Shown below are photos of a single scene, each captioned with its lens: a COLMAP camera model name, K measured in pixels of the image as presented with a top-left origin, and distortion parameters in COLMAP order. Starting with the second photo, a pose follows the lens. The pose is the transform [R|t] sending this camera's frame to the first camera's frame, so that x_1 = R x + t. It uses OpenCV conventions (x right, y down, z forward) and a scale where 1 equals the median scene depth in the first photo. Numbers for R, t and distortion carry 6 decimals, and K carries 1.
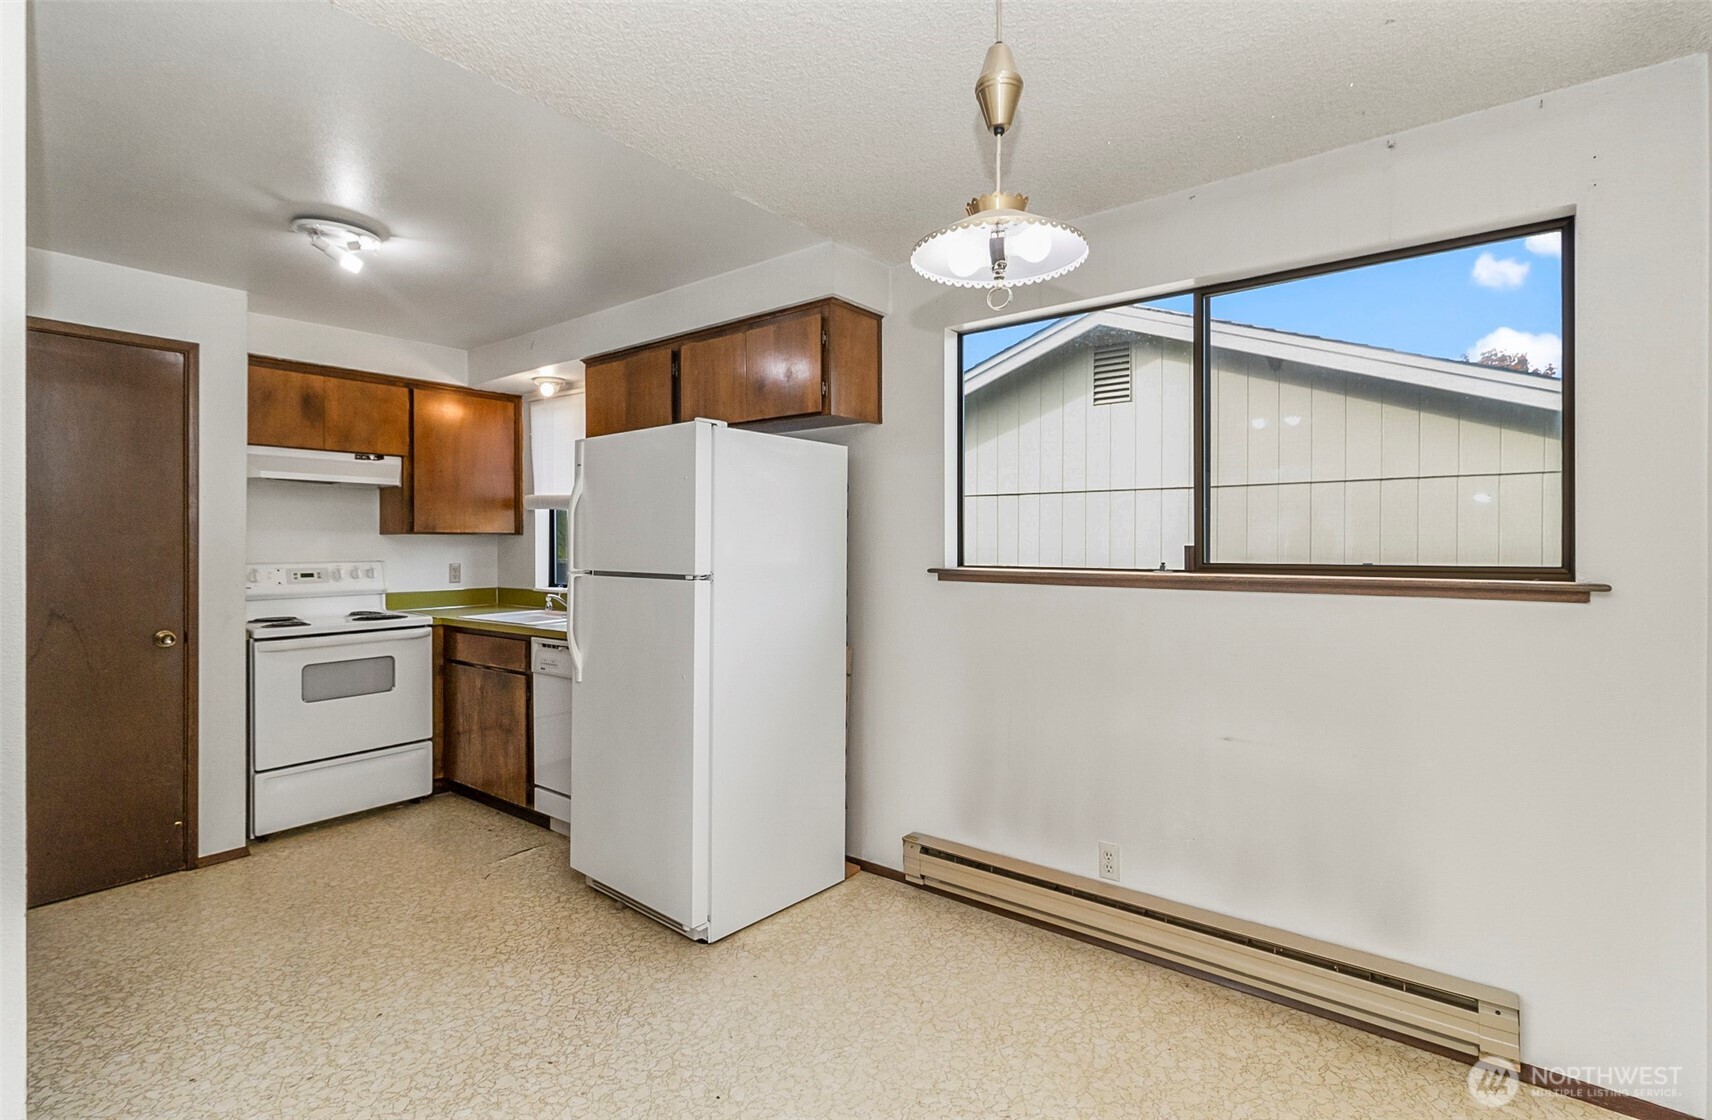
lens RADIAL K [[784.4, 0, 860.8], [0, 784.4, 546.6], [0, 0, 1]] dist [0.002750, 0.000321]
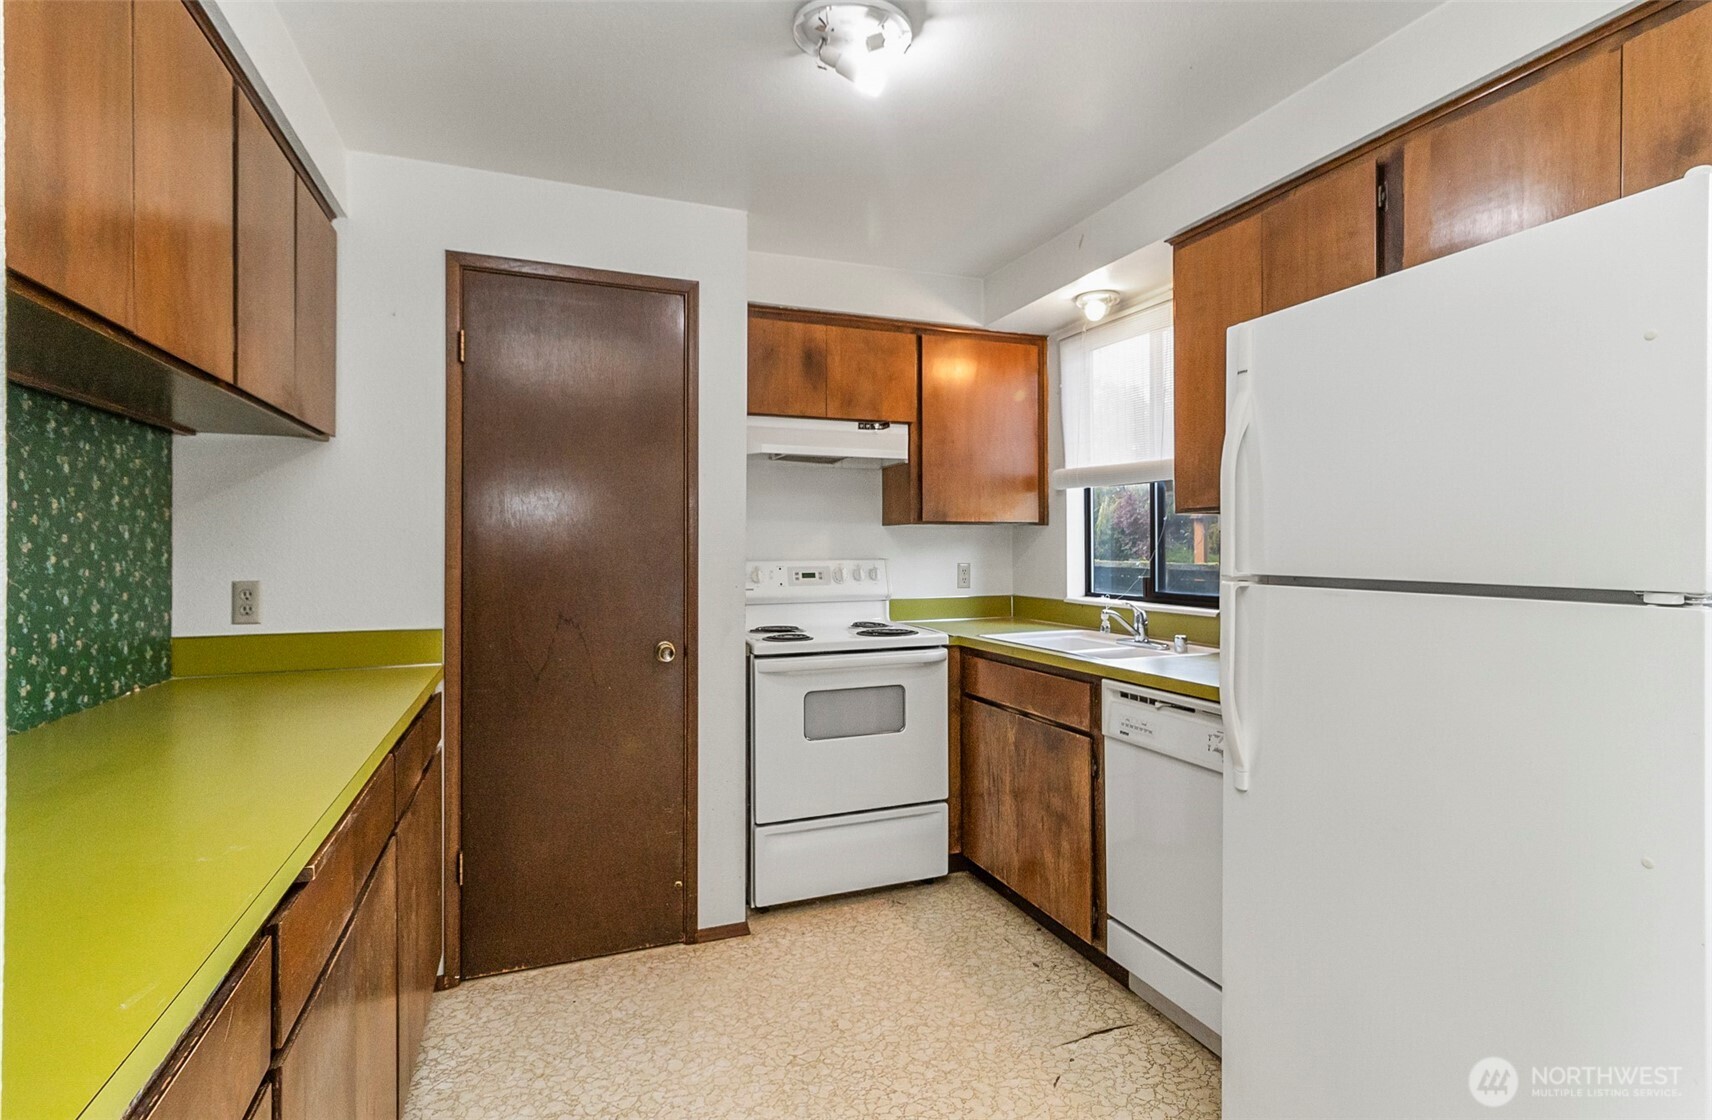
lens RADIAL K [[784.4, 0, 869.1], [0, 784.4, 554.0], [0, 0, 1]] dist [0.002750, 0.000321]
pose [[0.862668, 0.001928, -0.505766, -0.258436], [-0.000628, 0.999996, 0.002742, 0.013068], [0.505770, -0.002048, 0.862666, 0.356600]]
